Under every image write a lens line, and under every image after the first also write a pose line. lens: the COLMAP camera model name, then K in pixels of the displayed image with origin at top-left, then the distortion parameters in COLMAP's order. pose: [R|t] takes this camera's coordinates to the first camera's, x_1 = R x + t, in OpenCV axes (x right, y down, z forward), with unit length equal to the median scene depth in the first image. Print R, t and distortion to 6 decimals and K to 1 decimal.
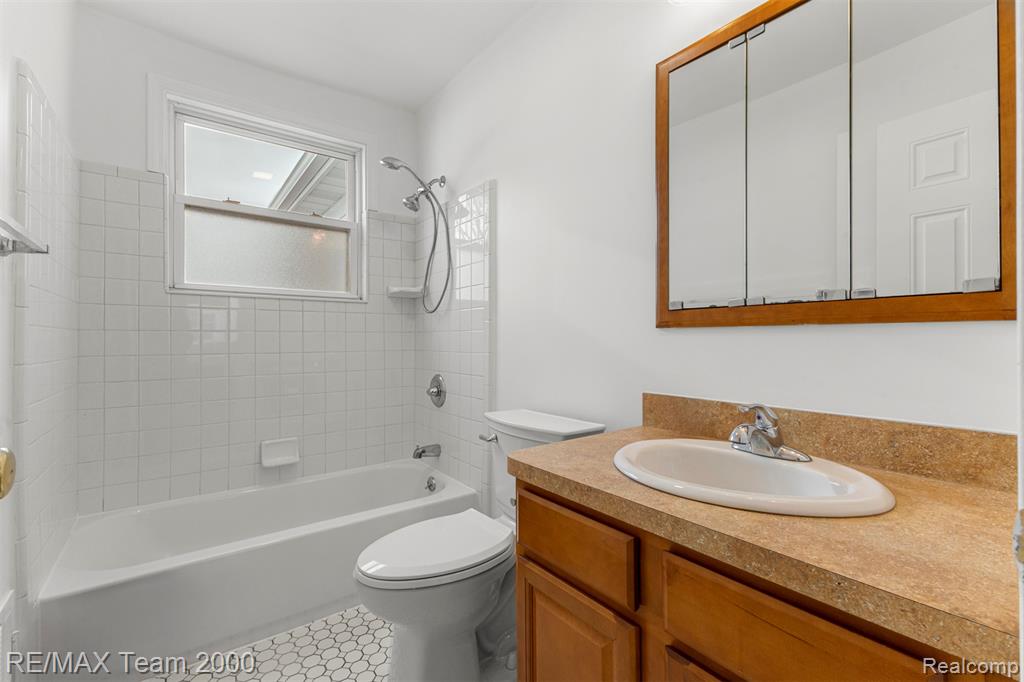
lens RADIAL K [[452.7, 0, 517.5], [0, 452.7, 338.5], [0, 0, 1]] dist [0.019275, 0.000205]
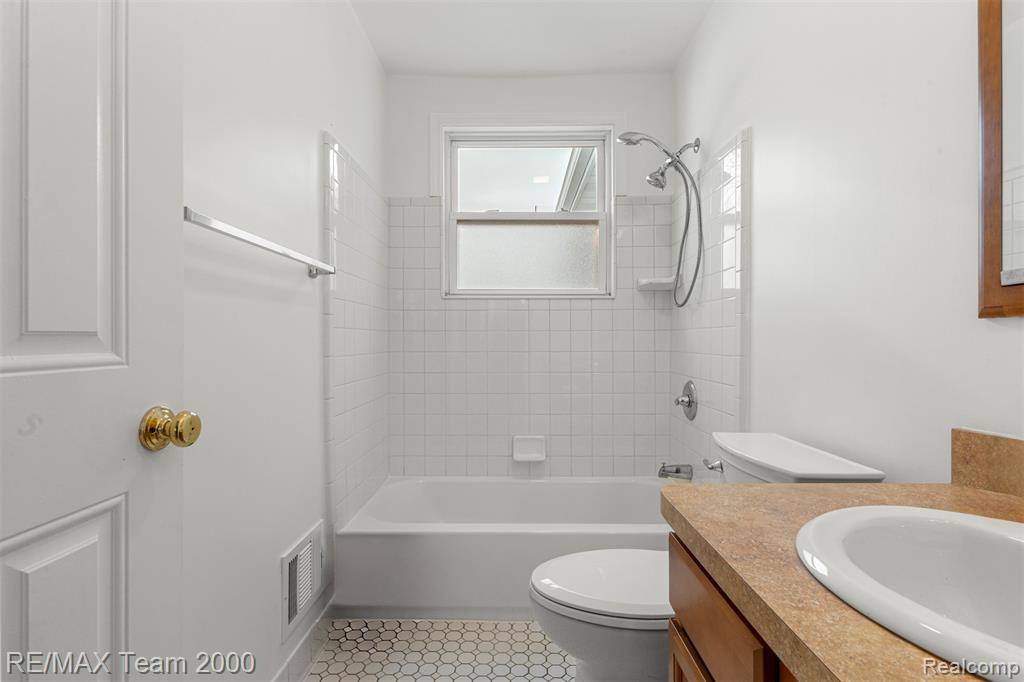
lens RADIAL K [[505.0, 0, 513.7], [0, 505.0, 343.5], [0, 0, 1]] dist [0.013712, -0.000072]
pose [[0.795509, 0.006177, -0.605910, 0.136110], [0.000323, 0.999944, 0.010619, 0.001166], [0.605941, -0.008643, 0.795463, 0.074678]]
